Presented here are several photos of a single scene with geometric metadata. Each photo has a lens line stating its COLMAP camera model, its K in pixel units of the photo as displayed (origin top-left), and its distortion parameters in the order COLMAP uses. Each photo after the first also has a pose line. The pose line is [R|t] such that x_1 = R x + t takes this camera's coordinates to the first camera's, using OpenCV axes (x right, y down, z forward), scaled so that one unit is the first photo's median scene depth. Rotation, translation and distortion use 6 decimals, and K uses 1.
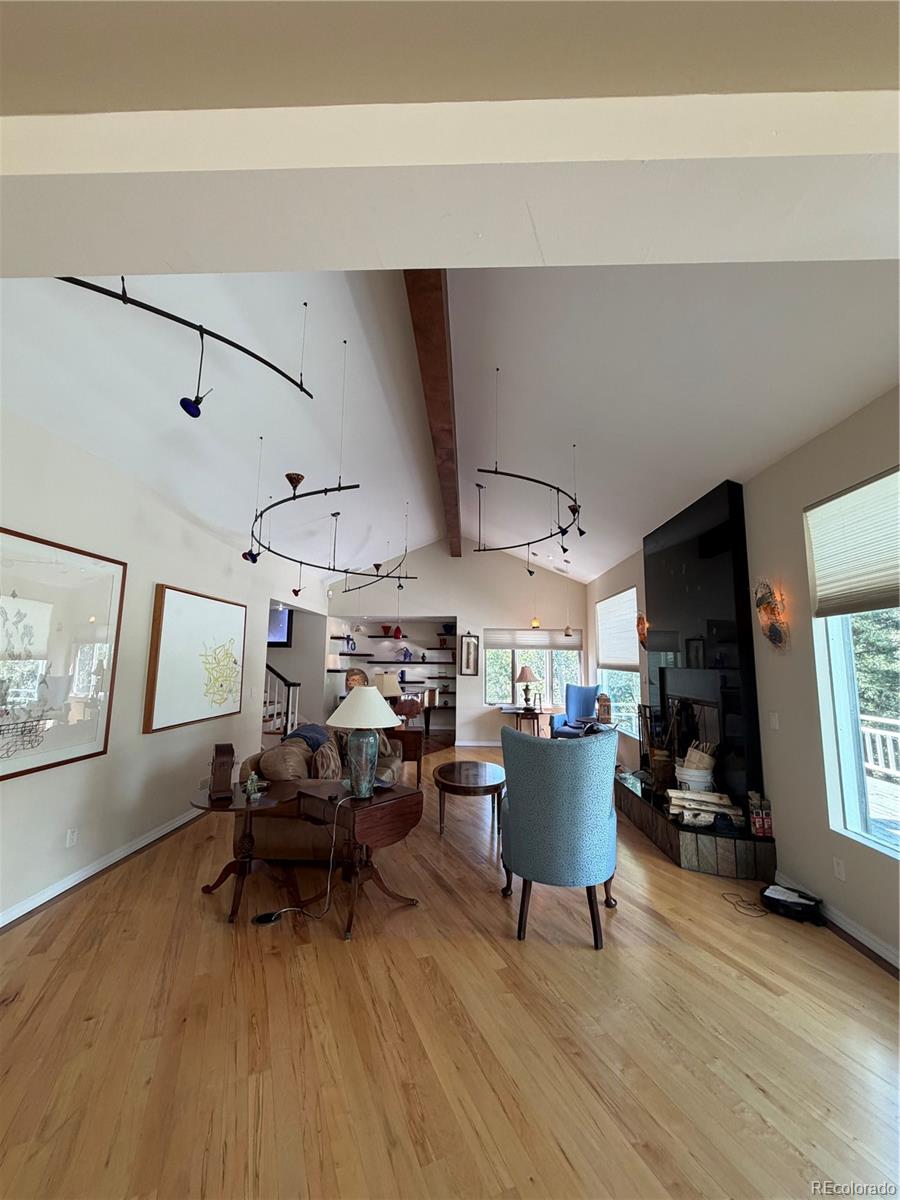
lens RADIAL K [[486.1, 0, 448.9], [0, 486.1, 595.1], [0, 0, 1]] dist [0.015496, -0.000539]
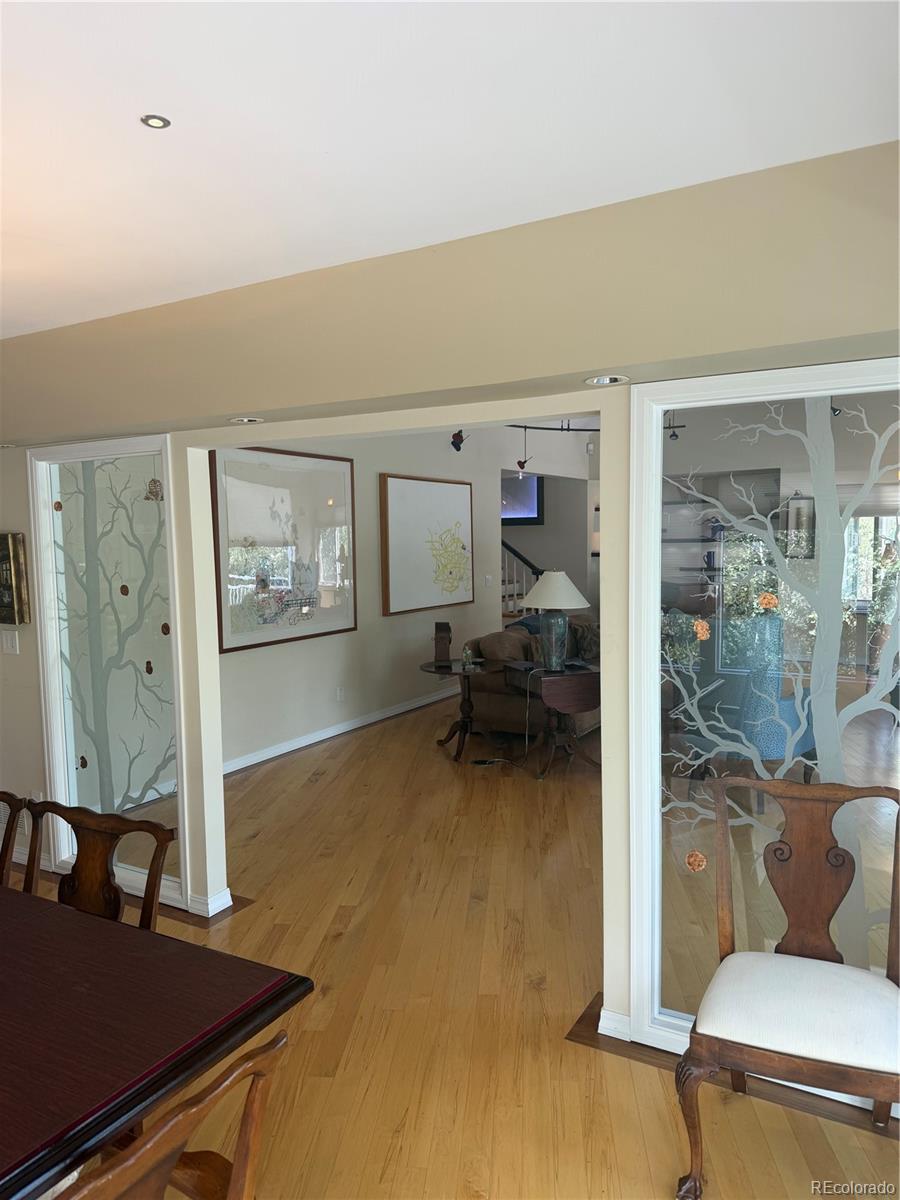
lens RADIAL K [[844.3, 0, 450.0], [0, 844.3, 600.0], [0, 0, 1]] dist [0.200506, -0.000233]
pose [[0.884685, 0.011320, -0.466052, 0.308569], [0.086292, 0.978453, 0.187571, -0.072579], [0.458134, -0.206158, 0.864646, -0.442908]]
